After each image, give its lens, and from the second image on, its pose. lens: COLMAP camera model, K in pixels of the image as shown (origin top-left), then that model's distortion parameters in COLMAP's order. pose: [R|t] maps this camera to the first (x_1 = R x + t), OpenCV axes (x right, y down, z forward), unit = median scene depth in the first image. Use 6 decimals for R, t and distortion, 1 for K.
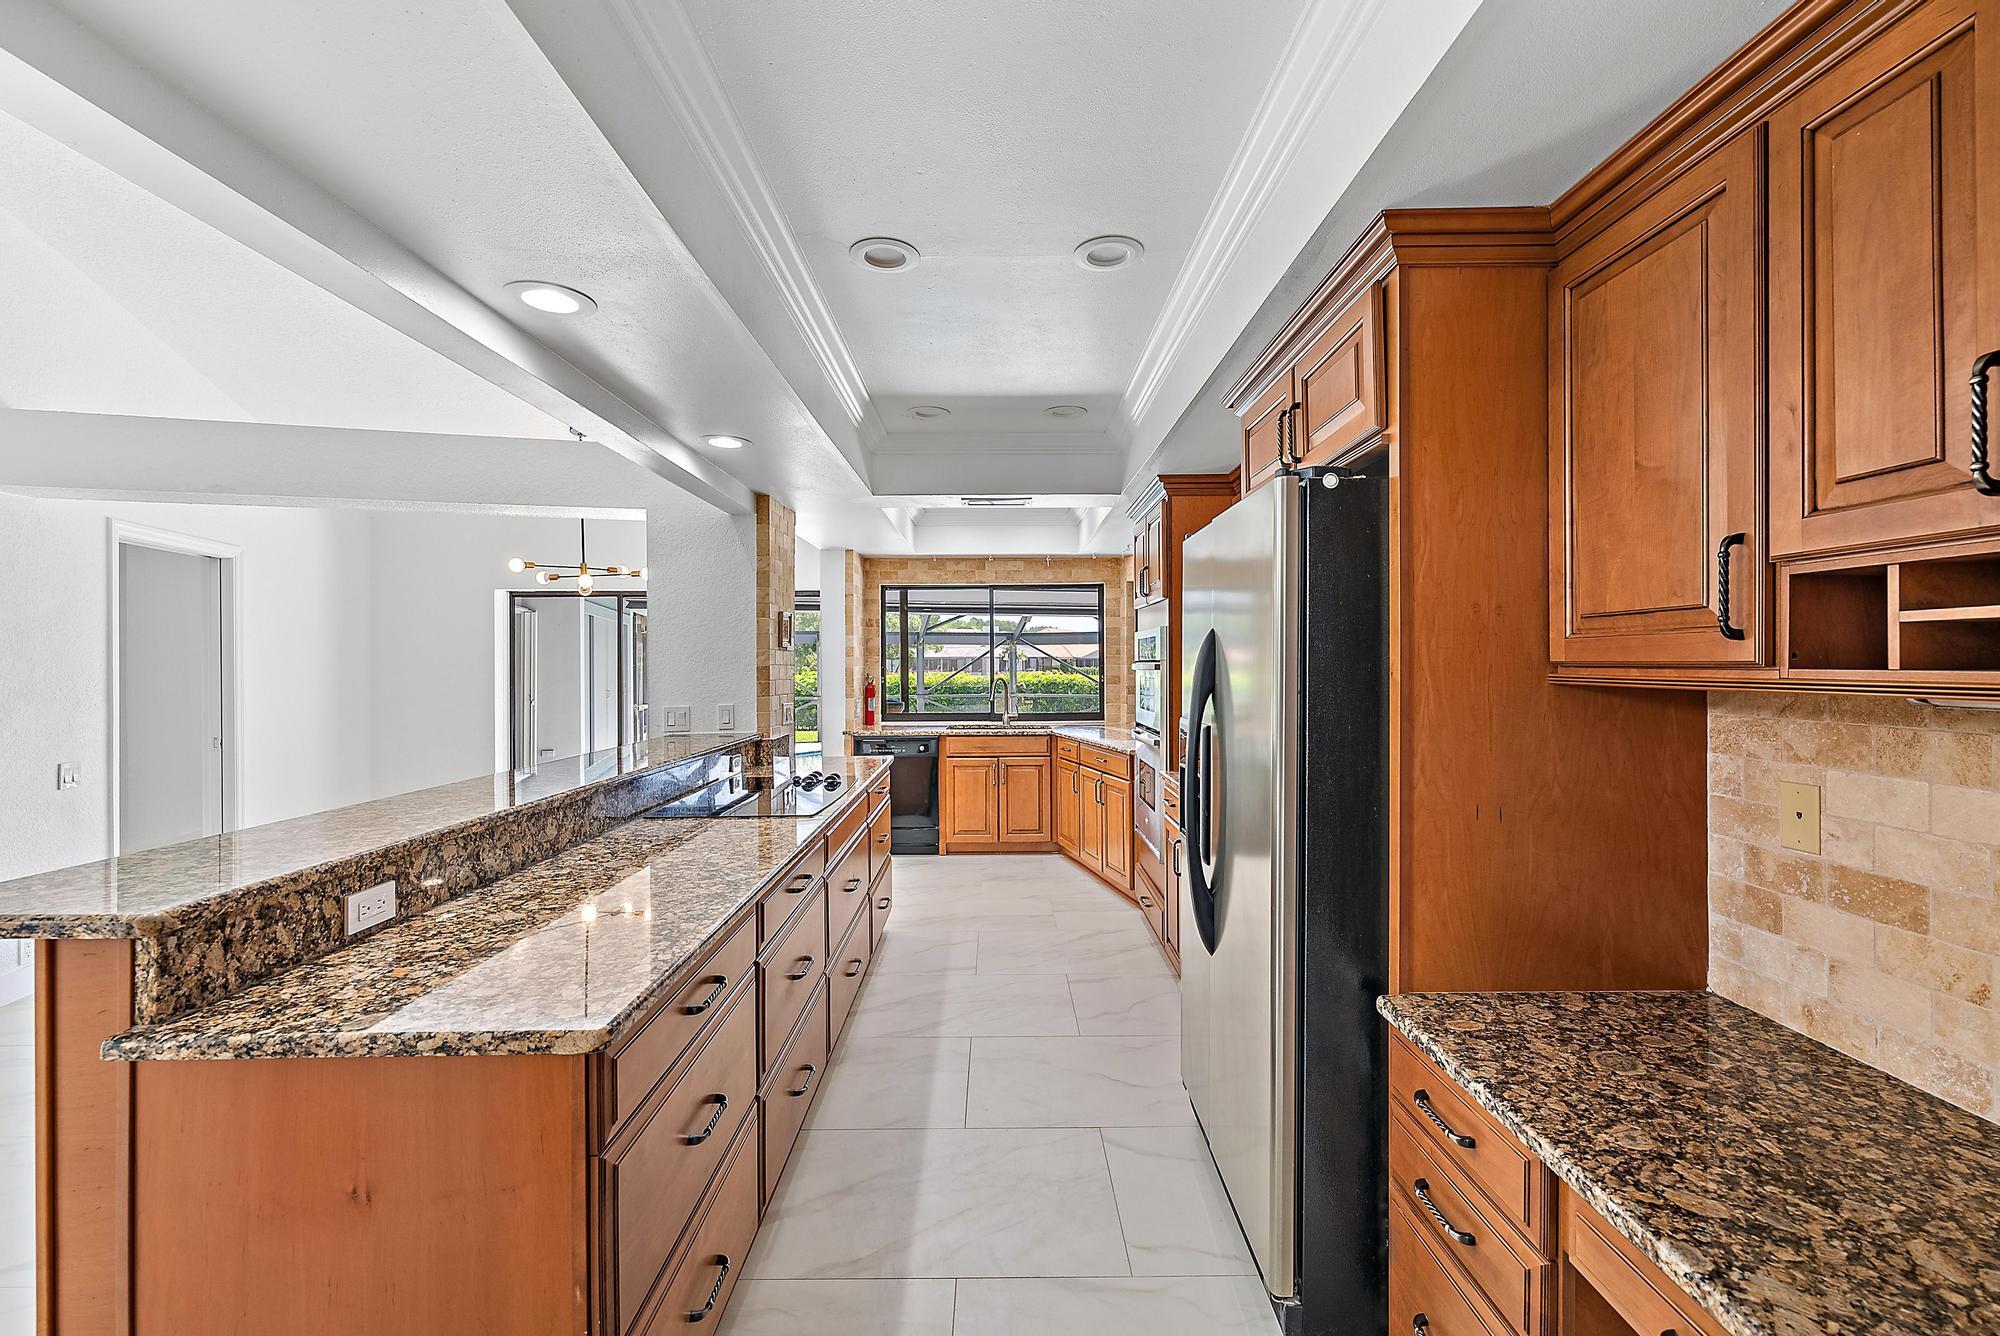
lens RADIAL K [[868.8, 0, 1000.0], [0, 868.8, 668.0], [0, 0, 1]] dist [-0.000060, 0.000121]
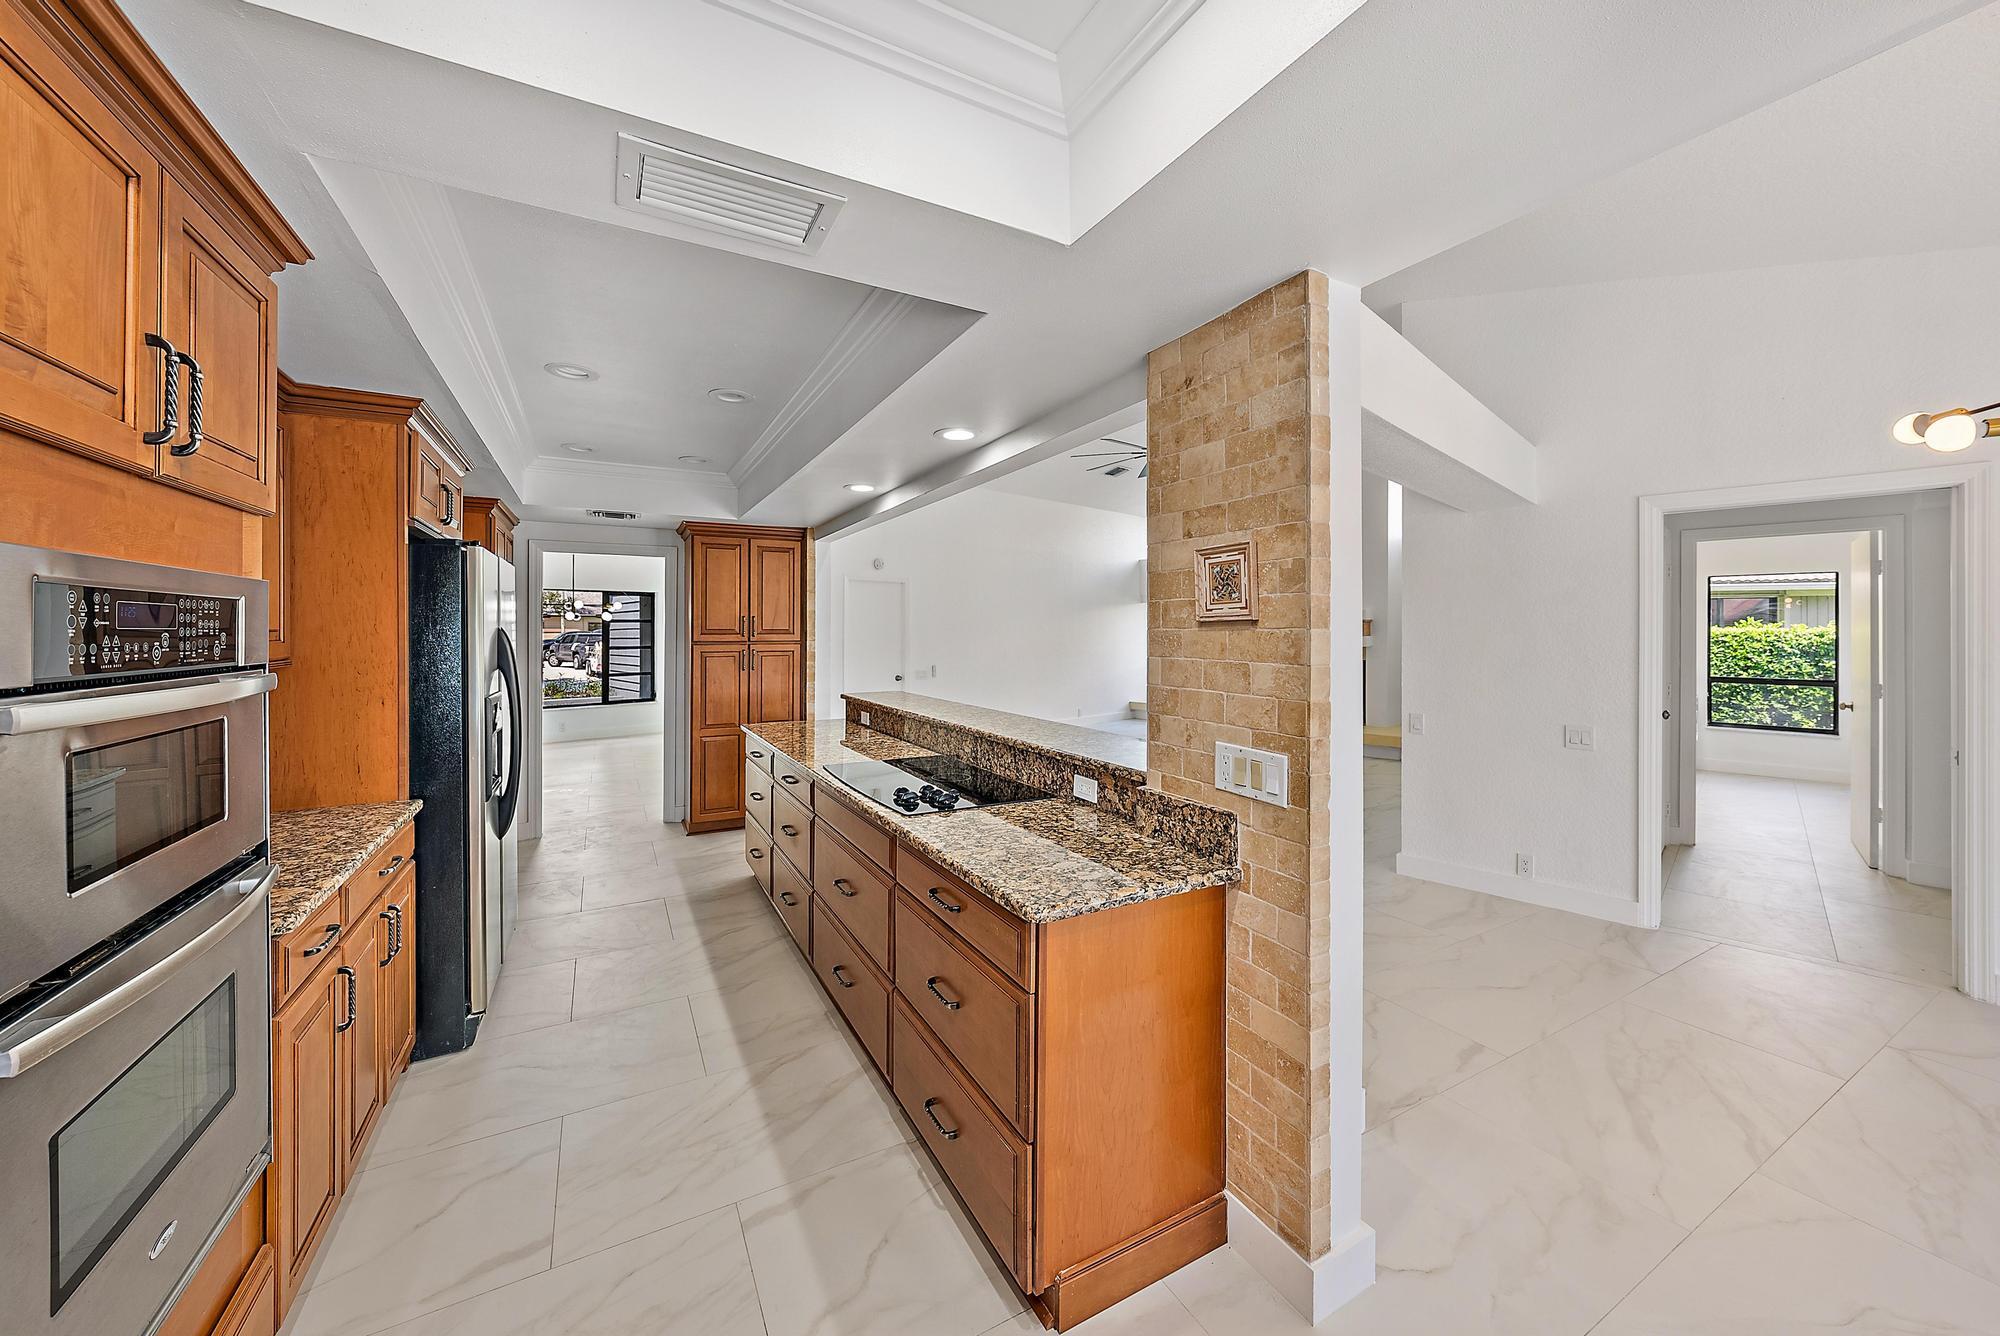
lens RADIAL K [[726.8, 0, 999.1], [0, 726.8, 625.9], [0, 0, 1]] dist [-0.000056, -0.000010]
pose [[-0.880093, 0.004063, -0.474783, 0.058081], [0.003454, 0.999992, 0.002157, -0.034958], [0.474788, 0.000258, -0.880100, 1.939273]]
